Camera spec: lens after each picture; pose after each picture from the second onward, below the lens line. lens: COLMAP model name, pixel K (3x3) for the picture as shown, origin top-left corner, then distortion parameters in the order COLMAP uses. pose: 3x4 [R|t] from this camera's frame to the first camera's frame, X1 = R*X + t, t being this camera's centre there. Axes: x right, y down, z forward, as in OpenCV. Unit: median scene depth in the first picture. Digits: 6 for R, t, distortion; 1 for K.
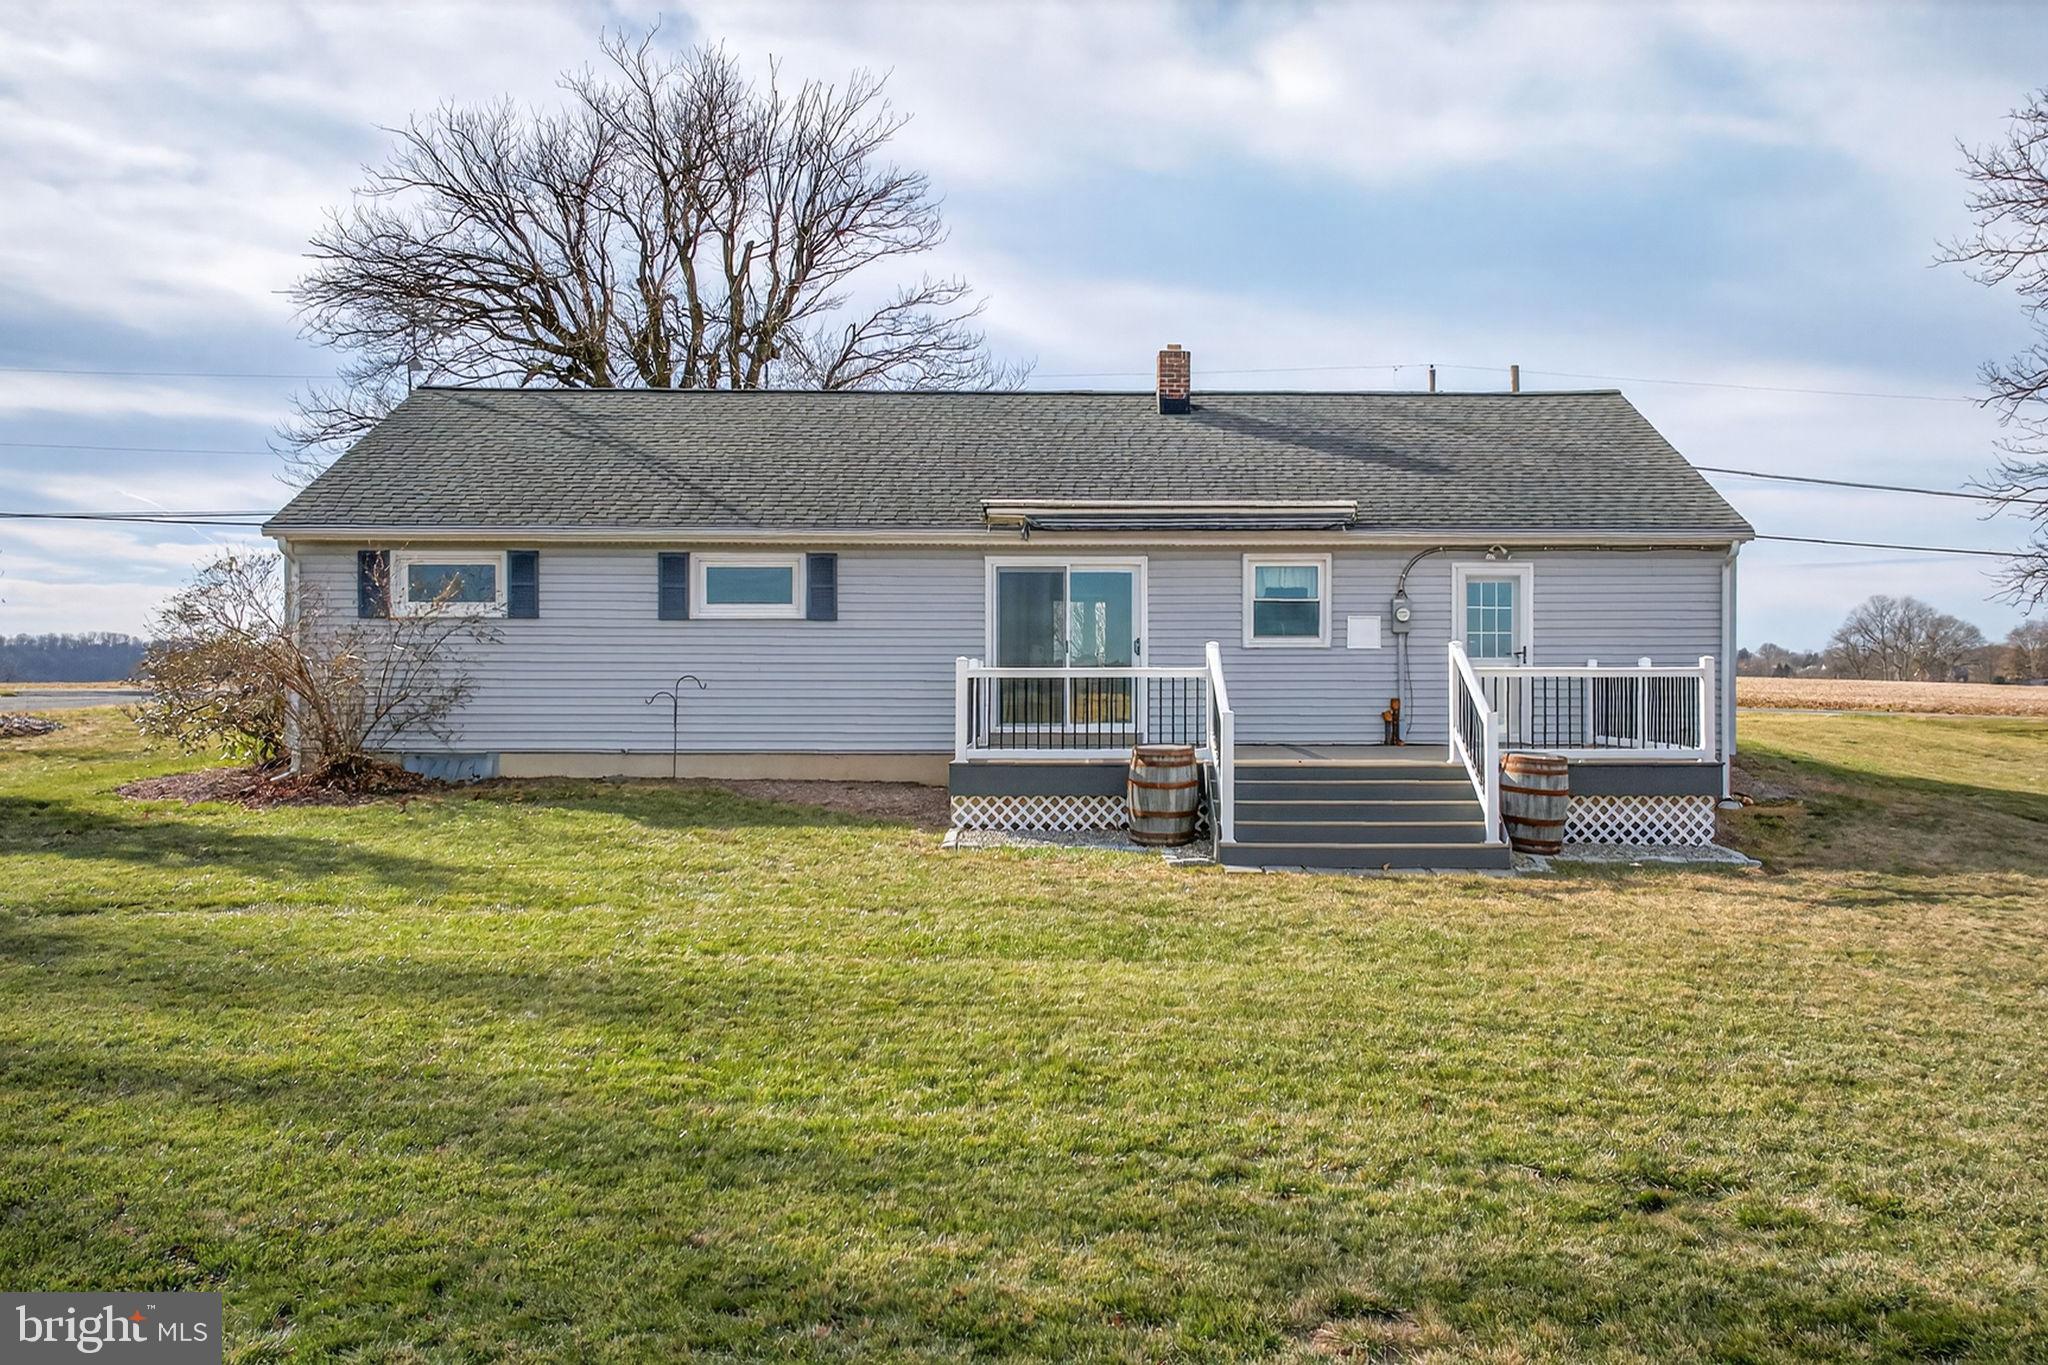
lens RADIAL K [[1690.0, 0, 1024.0], [0, 1690.0, 682.5], [0, 0, 1]] dist [0.023186, 0.003662]
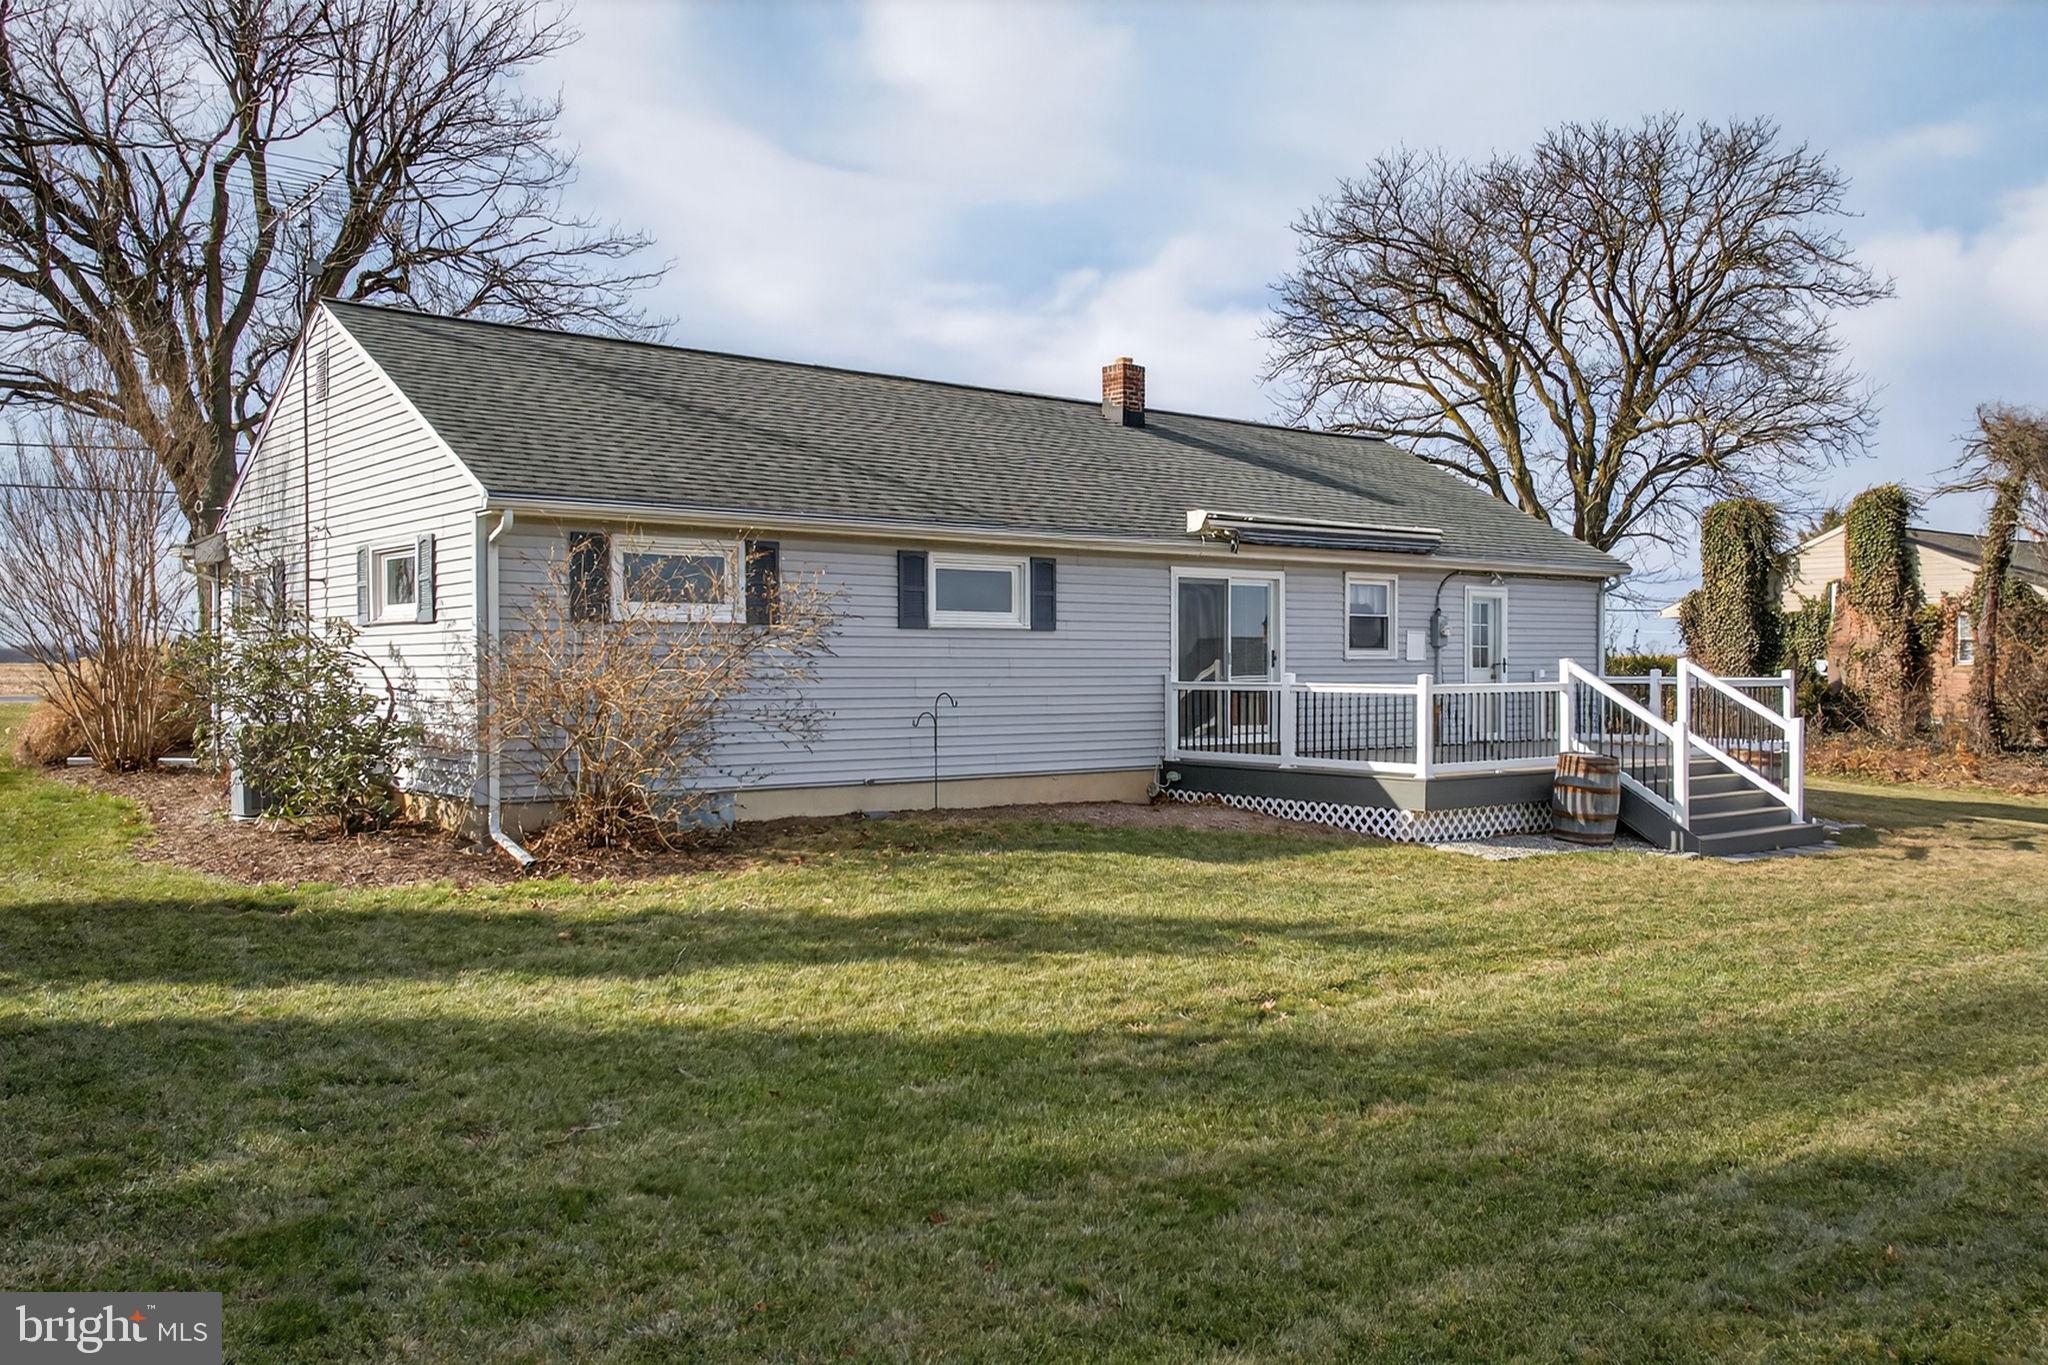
lens RADIAL K [[1748.2, 0, 1024.0], [0, 1748.2, 682.5], [0, 0, 1]] dist [0.012896, 0.001627]
pose [[0.773773, -0.009618, 0.633390, -0.731598], [0.006232, 0.999952, 0.007571, -0.015610], [-0.633432, -0.001911, 0.773796, 0.269830]]
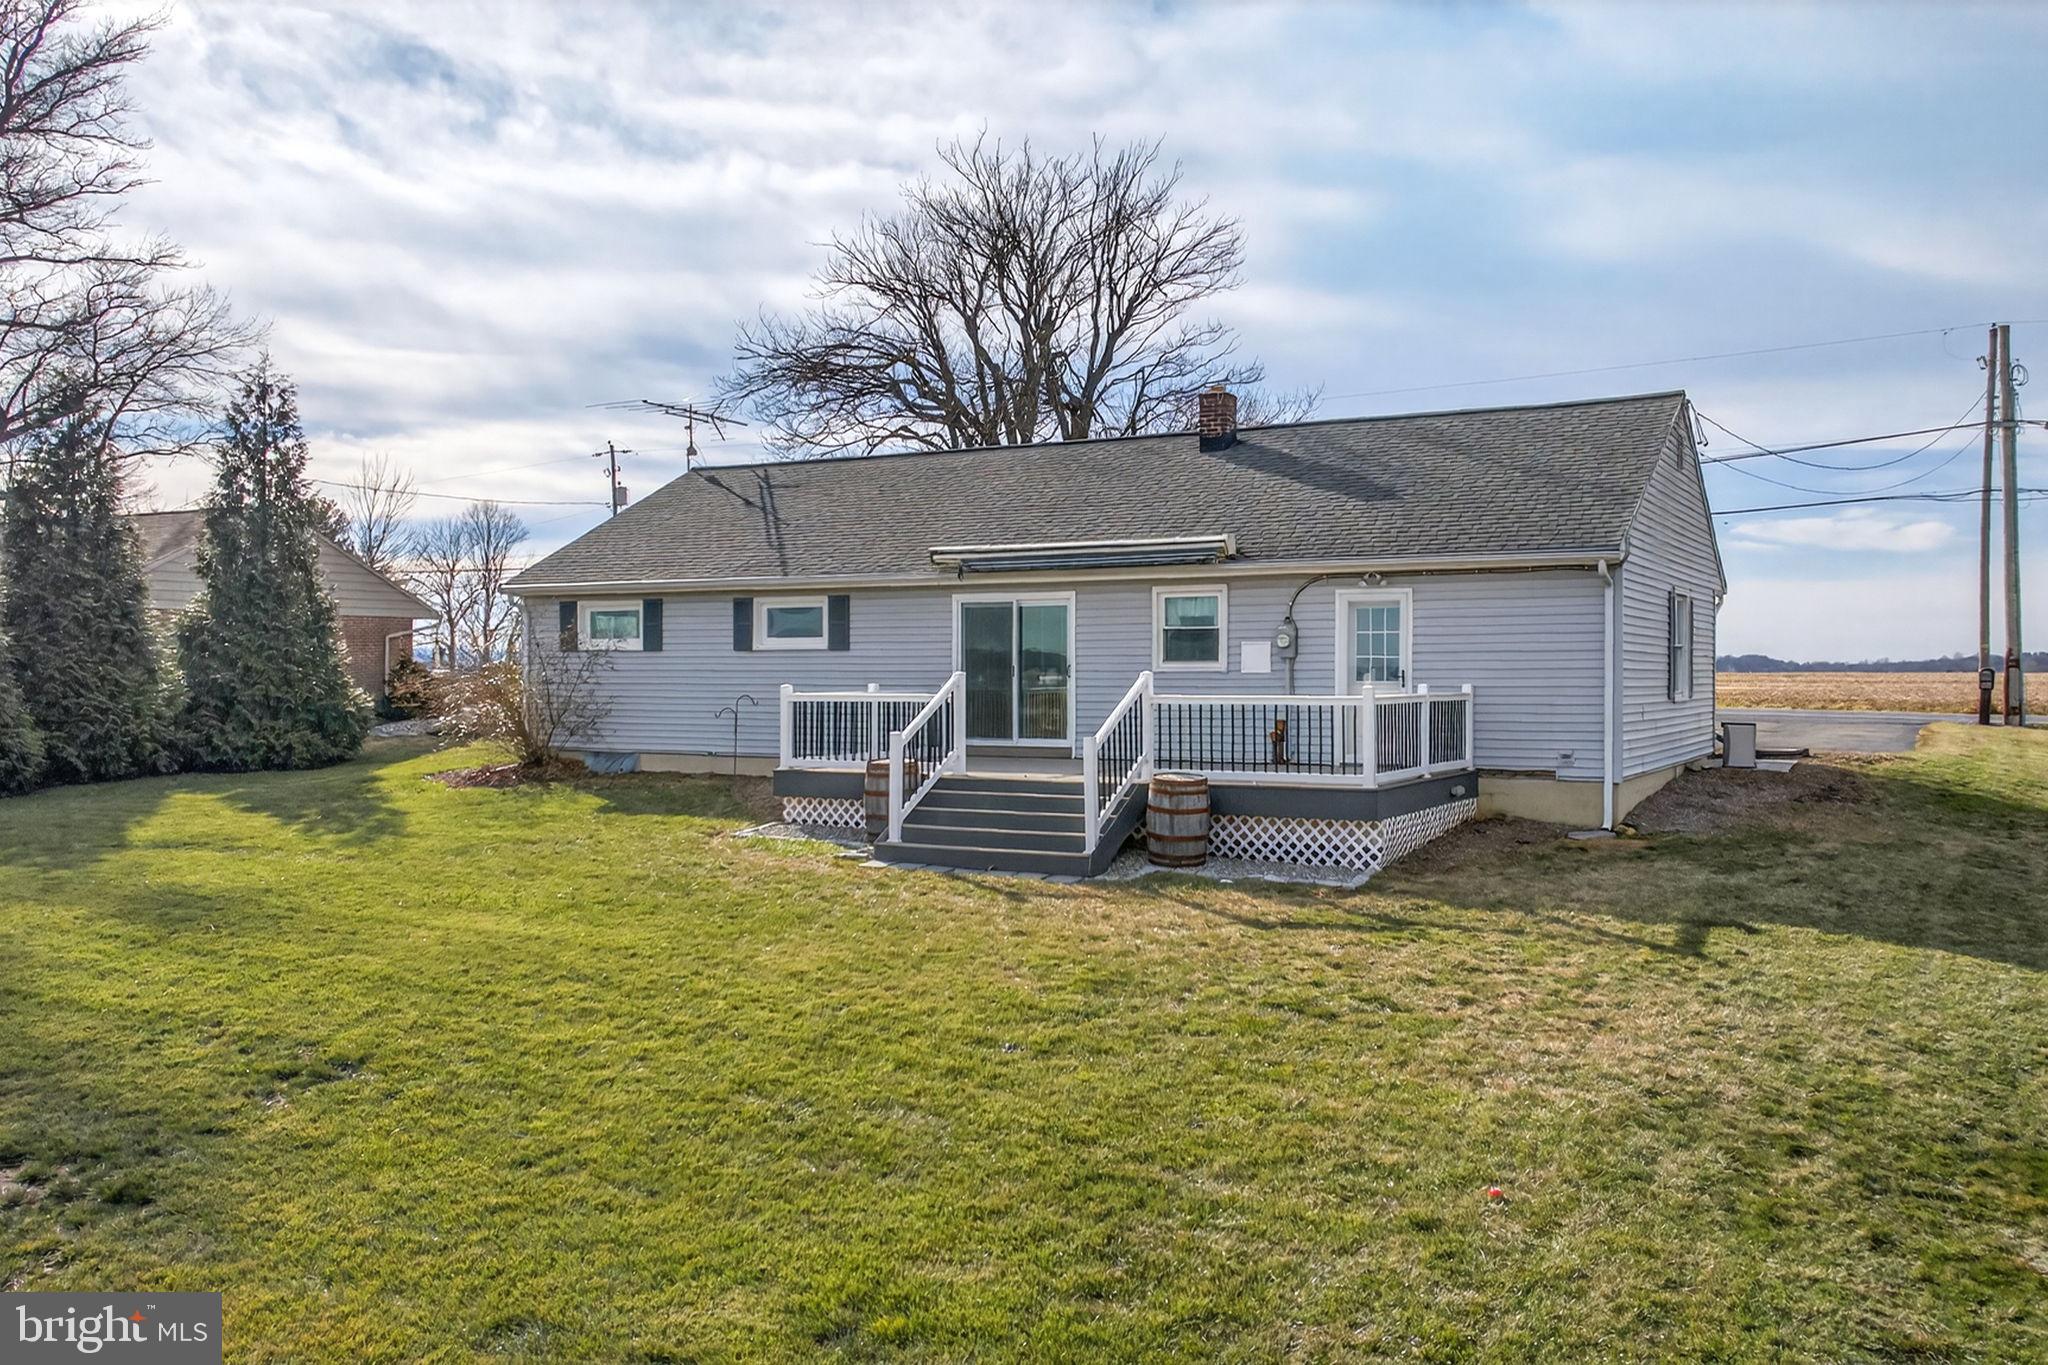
lens RADIAL K [[1690.0, 0, 1024.0], [0, 1690.0, 682.5], [0, 0, 1]] dist [0.023186, 0.003662]
pose [[0.872197, 0.000900, -0.489154, 0.592043], [-0.000840, 1.000000, 0.000342, -0.014022], [0.489155, 0.000112, 0.872197, 0.003605]]
